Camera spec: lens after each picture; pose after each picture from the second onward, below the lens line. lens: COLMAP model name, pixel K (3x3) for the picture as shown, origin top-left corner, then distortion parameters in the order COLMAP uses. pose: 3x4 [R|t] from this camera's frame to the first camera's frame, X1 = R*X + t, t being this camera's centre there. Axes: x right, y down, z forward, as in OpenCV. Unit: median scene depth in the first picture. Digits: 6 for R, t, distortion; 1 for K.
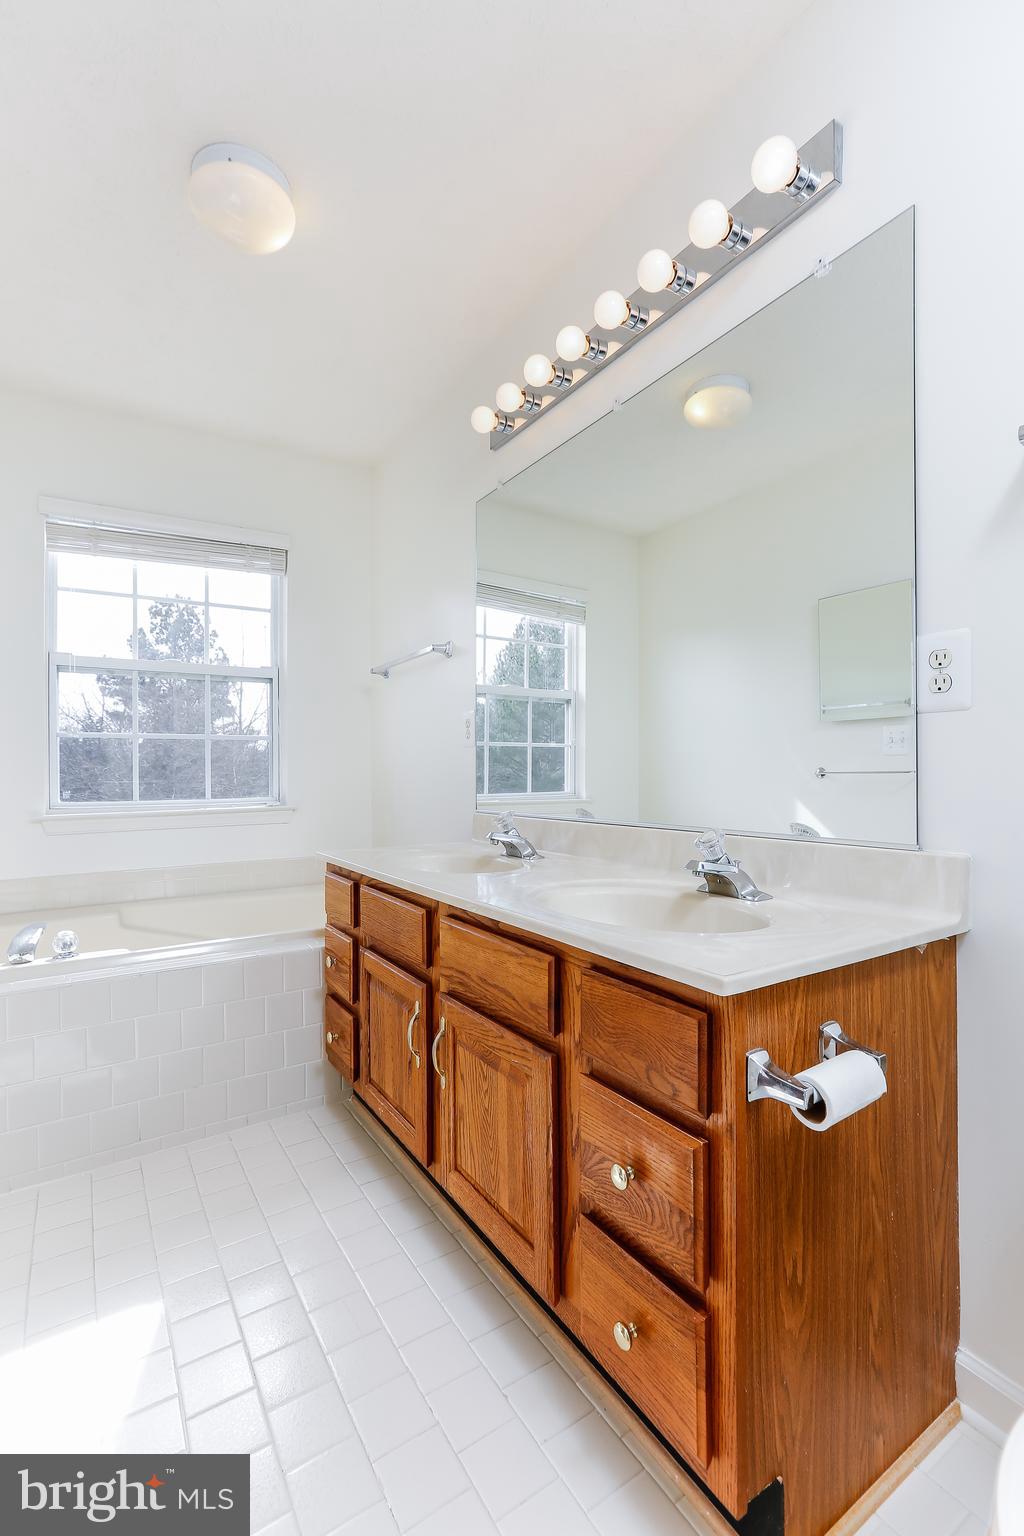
lens RADIAL K [[694.4, 0, 512.0], [0, 694.4, 768.0], [0, 0, 1]] dist [-0.039671, 0.022414]
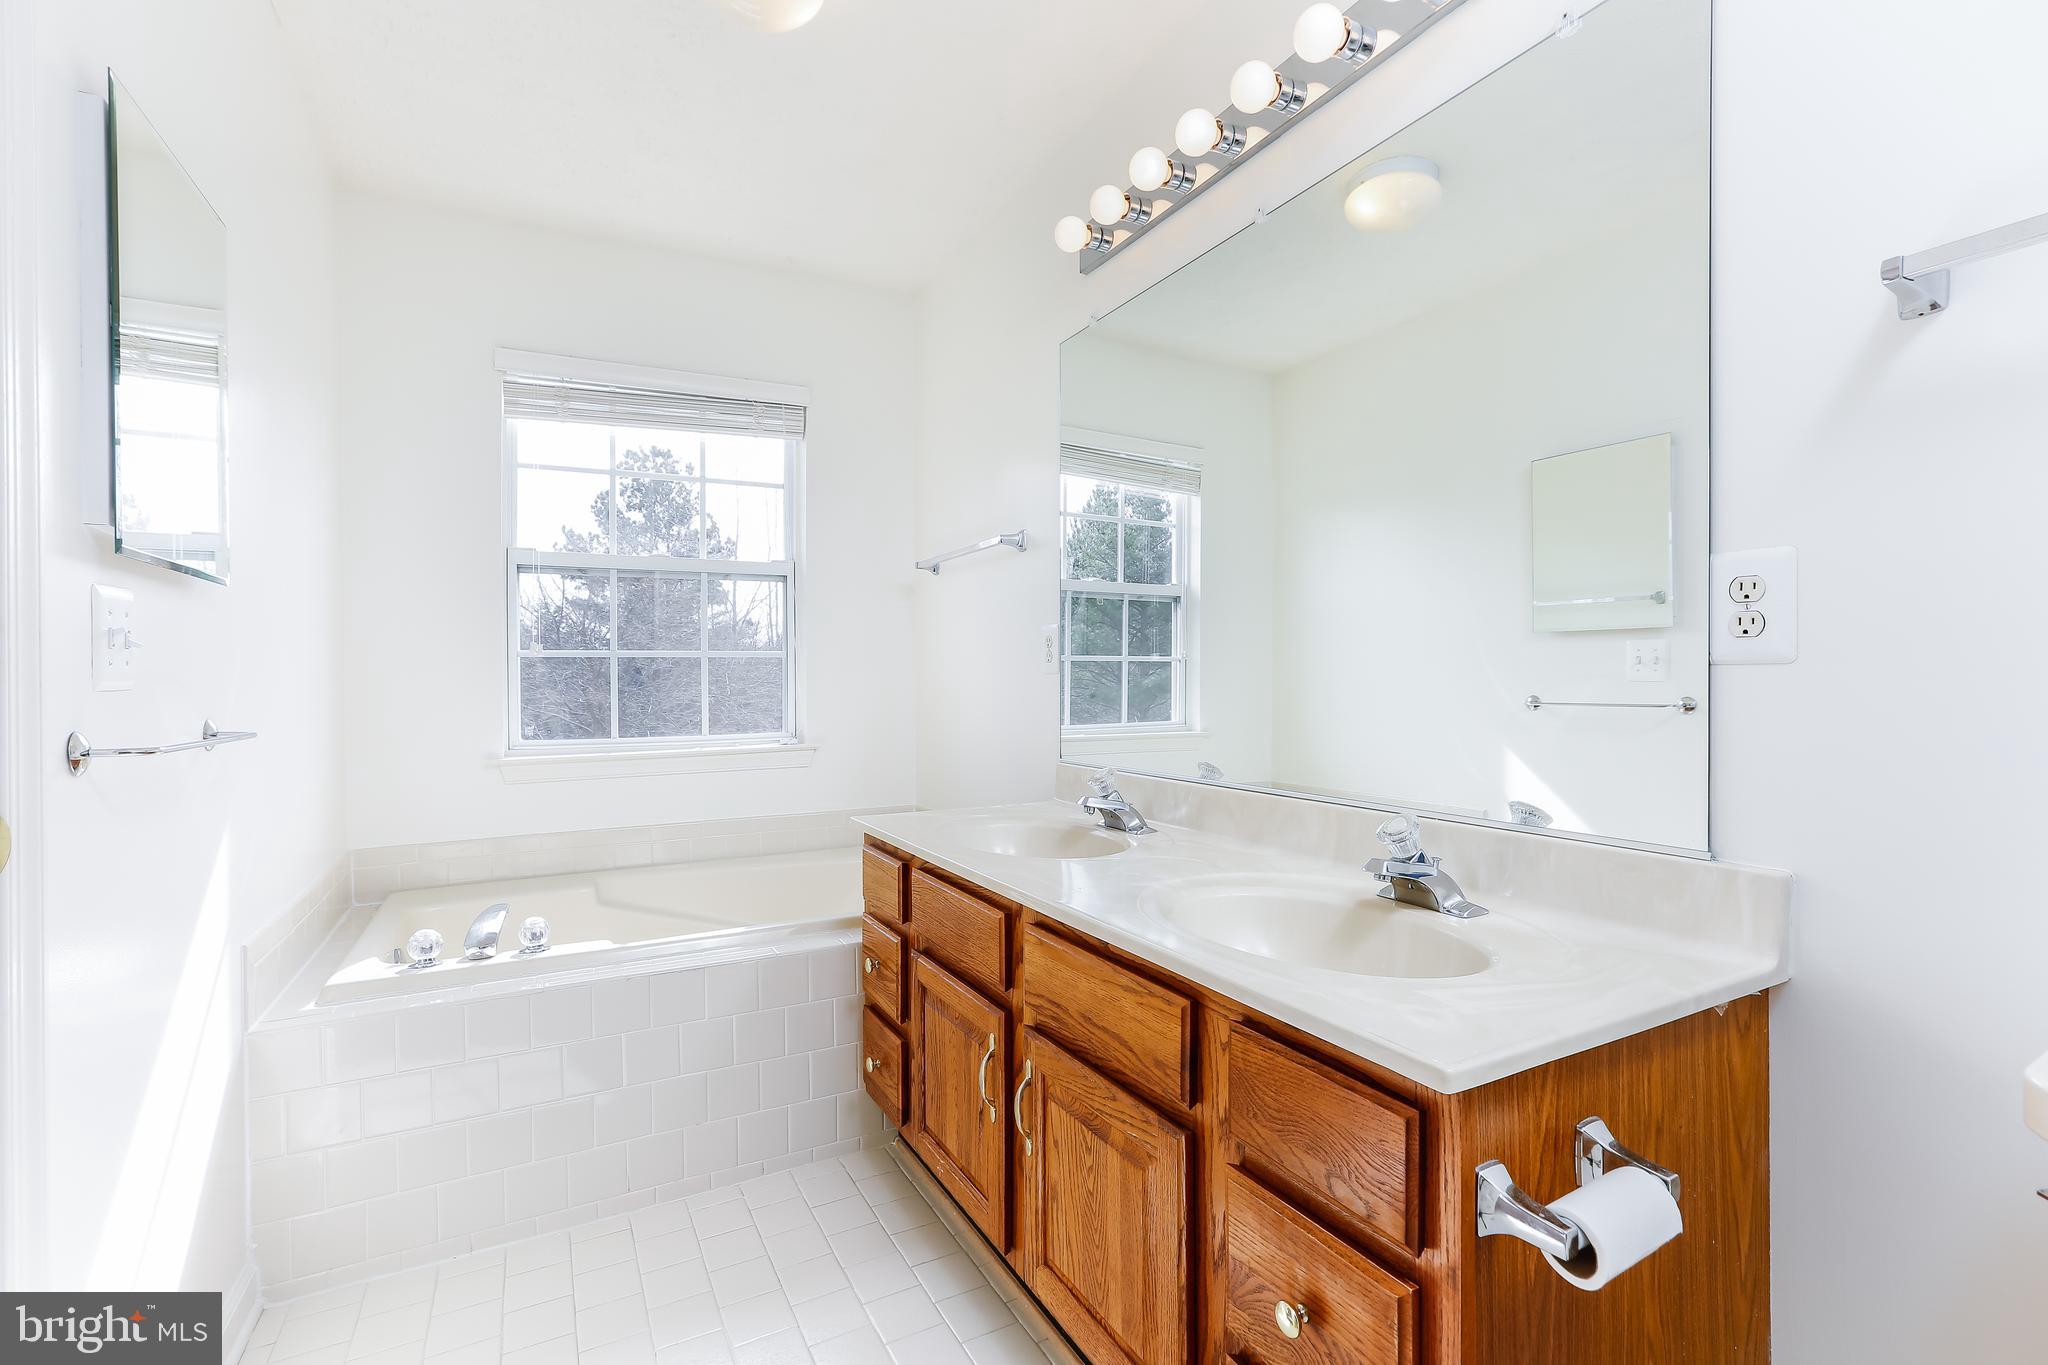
lens RADIAL K [[925.9, 0, 1014.7], [0, 925.9, 677.1], [0, 0, 1]] dist [-0.039671, 0.022414]
pose [[0.996932, 0.001687, -0.078254, -0.037822], [-0.000971, 0.999957, 0.009186, -0.061884], [0.078266, -0.009082, 0.996891, 0.011957]]
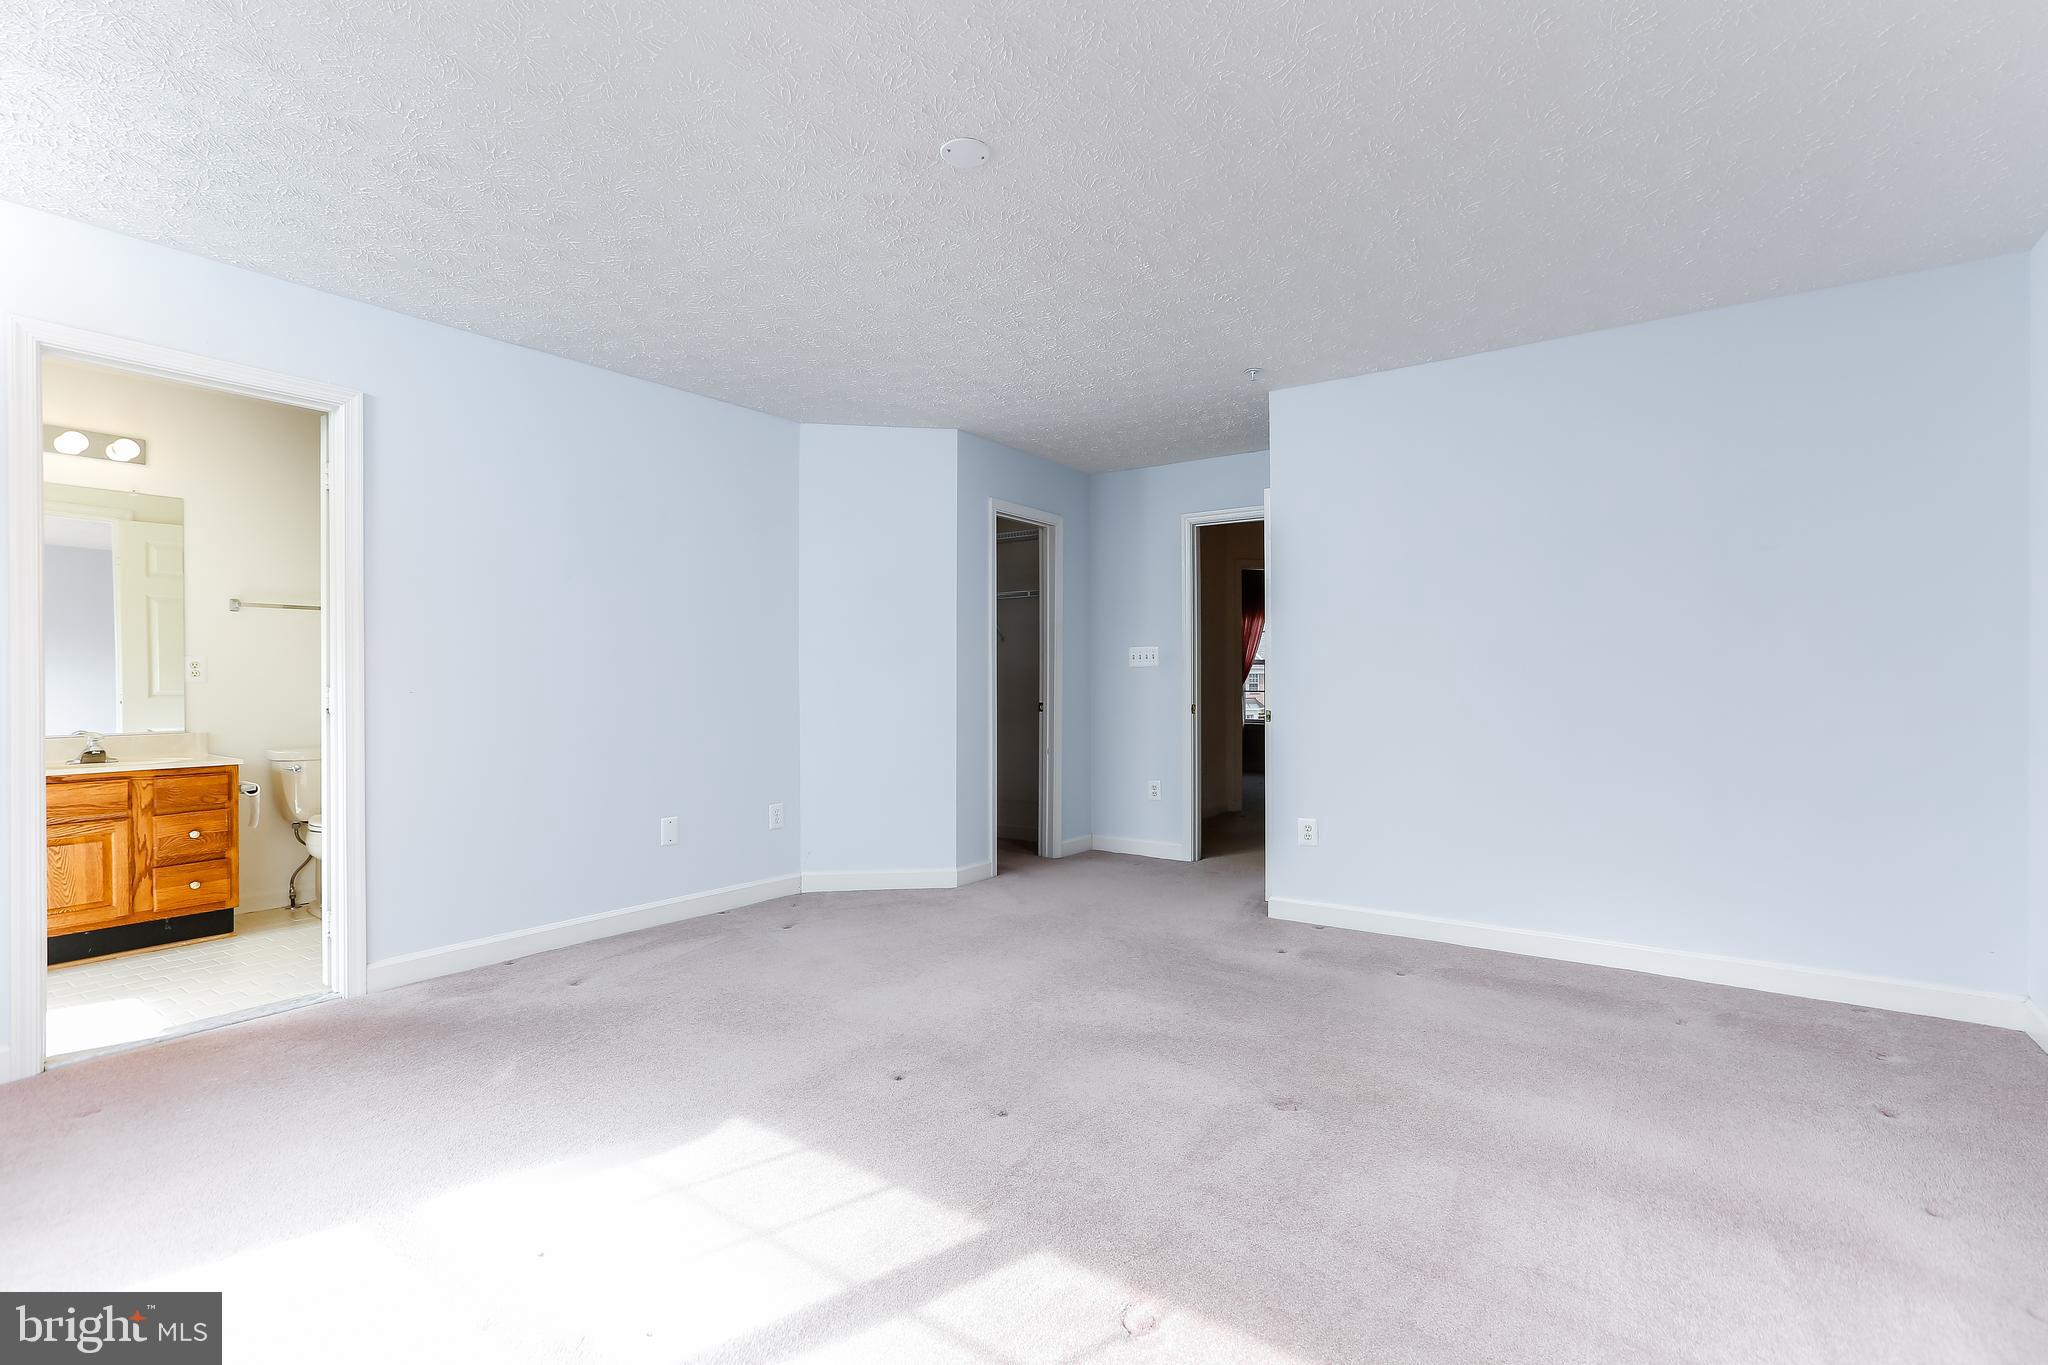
lens RADIAL K [[925.9, 0, 1014.7], [0, 925.9, 677.1], [0, 0, 1]] dist [-0.039671, 0.022414]
pose [[-0.367133, 0.004385, 0.930158, -3.366740], [0.000021, 0.999989, -0.004706, -0.072094], [-0.930168, -0.001708, -0.367129, -0.641682]]
